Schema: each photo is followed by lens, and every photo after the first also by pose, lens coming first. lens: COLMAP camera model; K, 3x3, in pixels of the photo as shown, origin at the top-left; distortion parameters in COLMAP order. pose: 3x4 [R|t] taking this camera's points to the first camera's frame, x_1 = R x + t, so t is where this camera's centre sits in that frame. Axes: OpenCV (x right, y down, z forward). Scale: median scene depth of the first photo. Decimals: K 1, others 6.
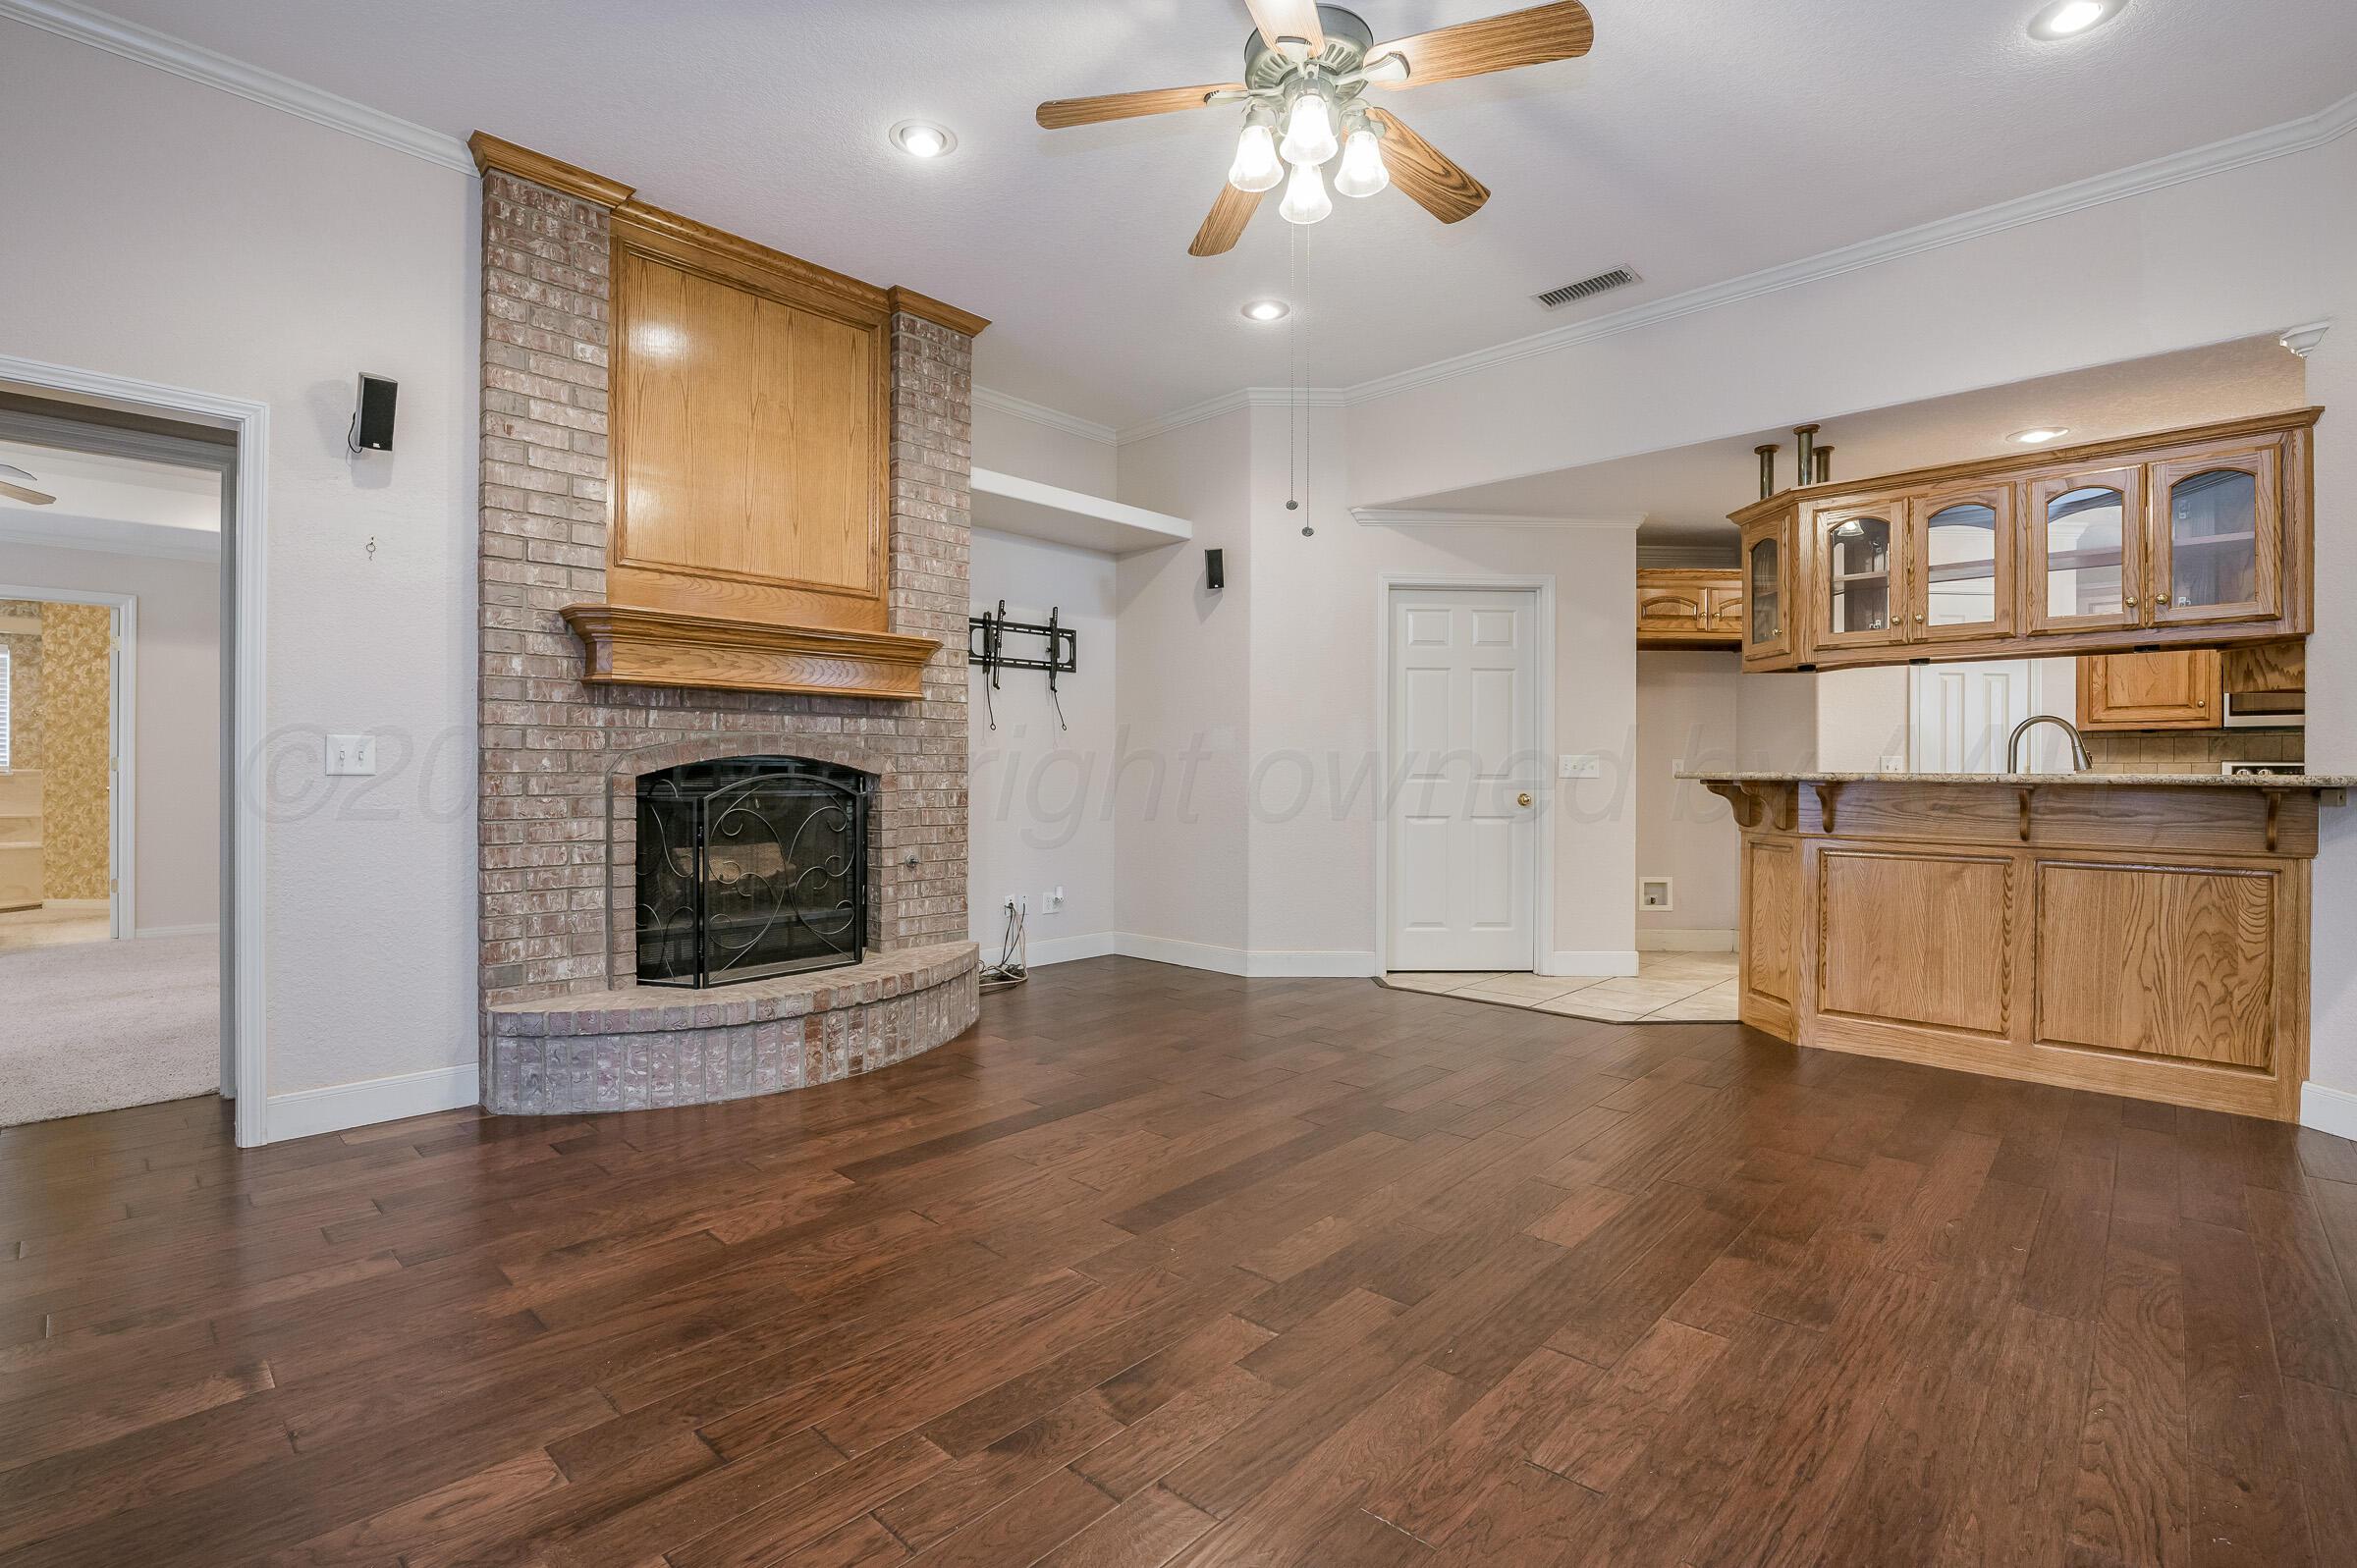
lens RADIAL K [[1059.7, 0, 1171.2], [0, 1059.7, 782.3], [0, 0, 1]] dist [-0.019110, -0.000246]
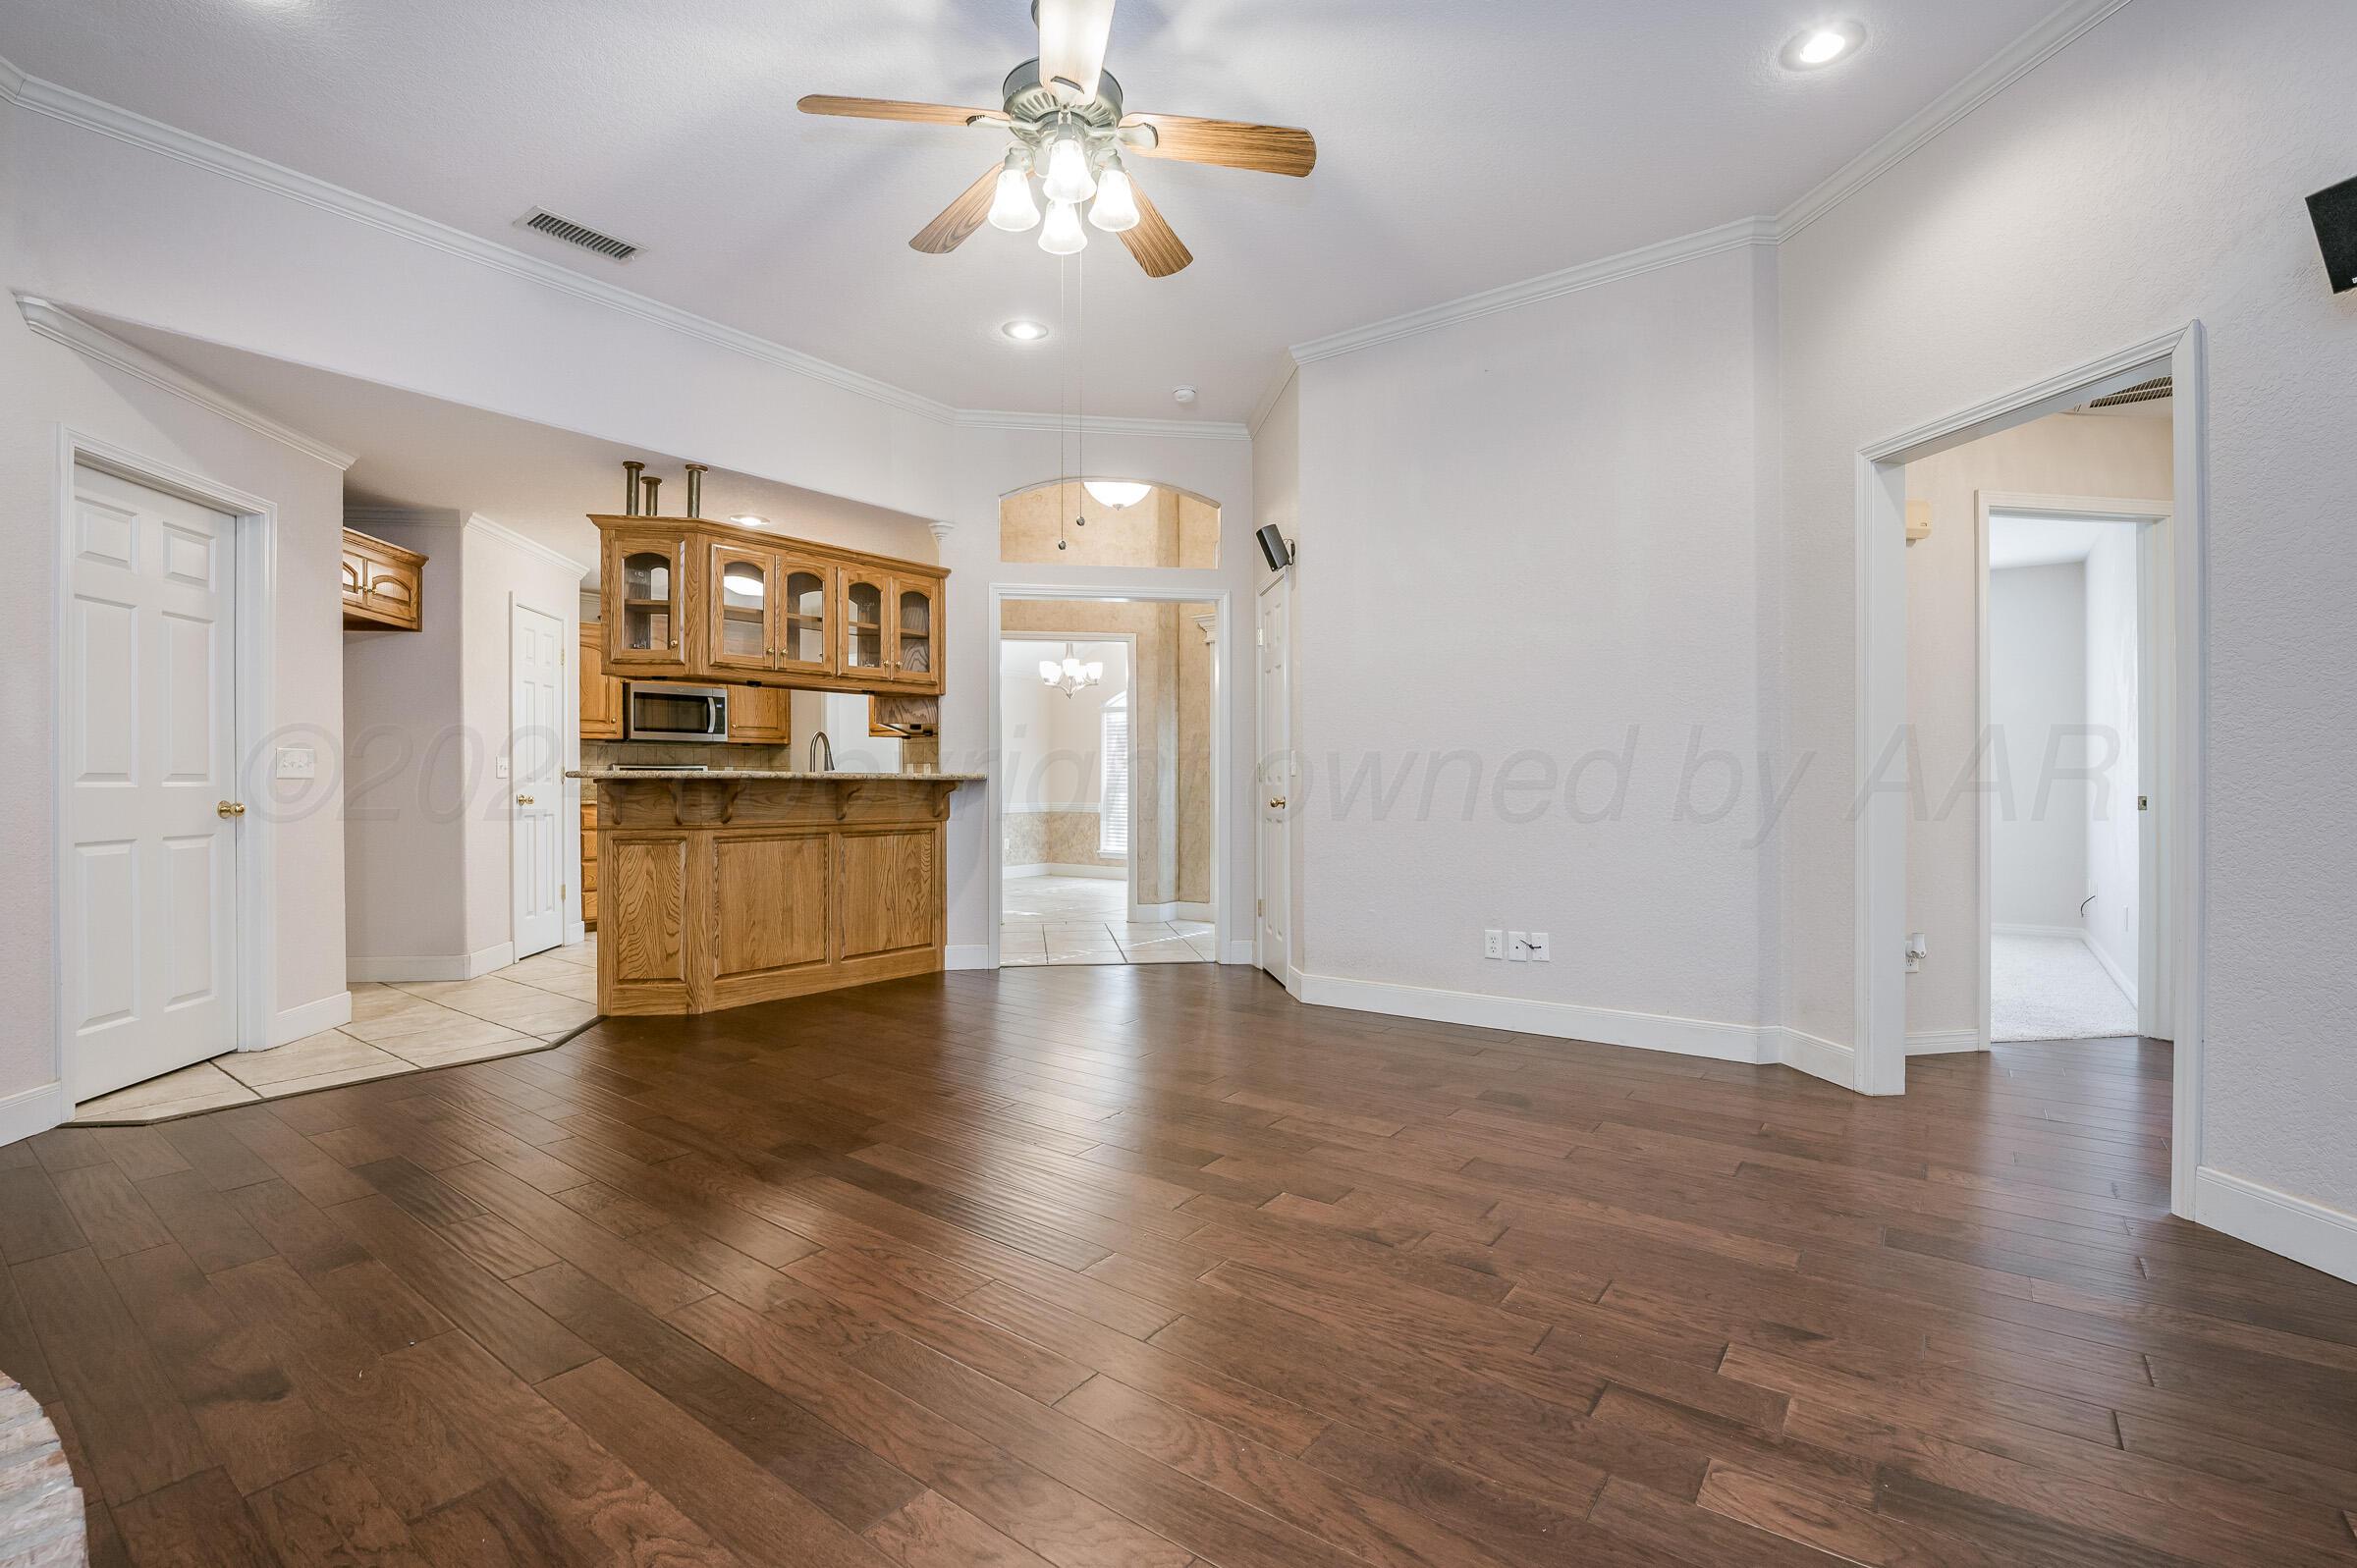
lens RADIAL K [[1059.7, 0, 1171.2], [0, 1059.7, 782.3], [0, 0, 1]] dist [-0.019110, -0.000246]
pose [[-0.112497, -0.006775, 0.993629, -0.728712], [0.007987, 0.999938, 0.007722, -0.003412], [-0.993620, 0.008805, -0.112436, 0.777414]]
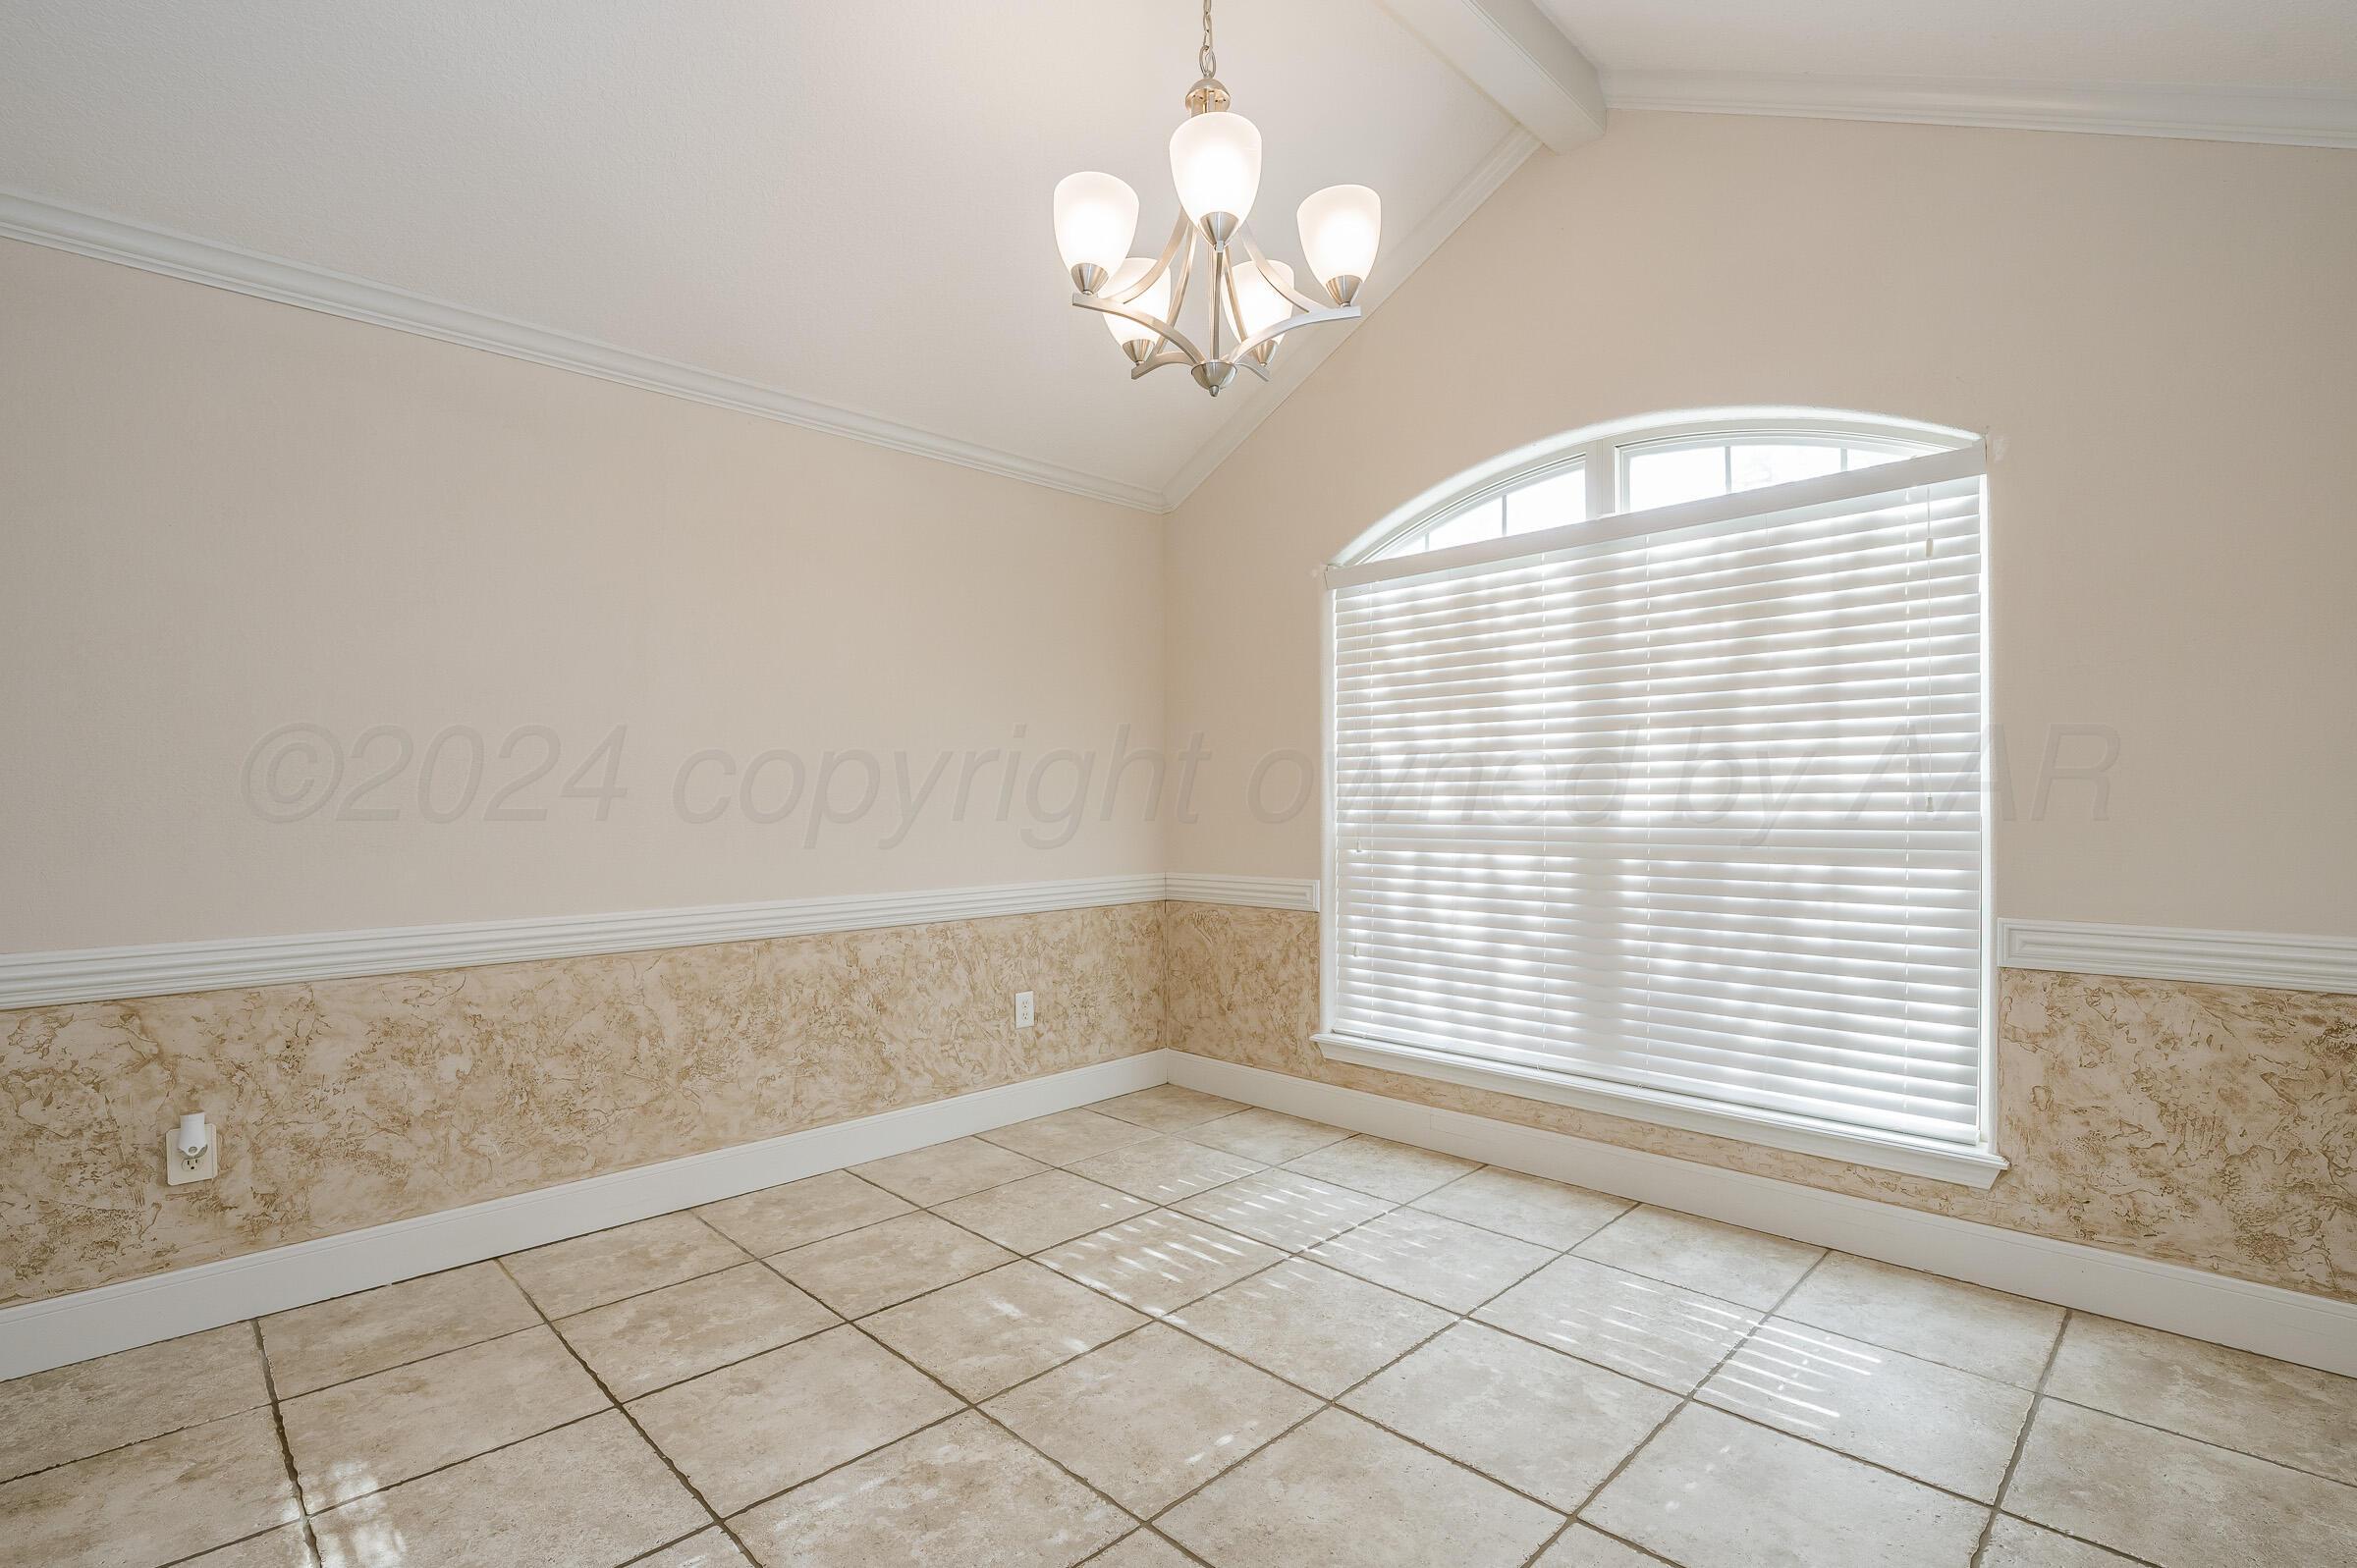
lens RADIAL K [[1105.1, 0, 1178.5], [0, 1105.1, 784.0], [0, 0, 1]] dist [-0.000235, -0.000028]
pose [[0.030248, 0.007746, 0.999512, 1.594133], [0.016315, 0.999833, -0.008242, -0.001737], [-0.999409, 0.016556, 0.030116, 0.728396]]
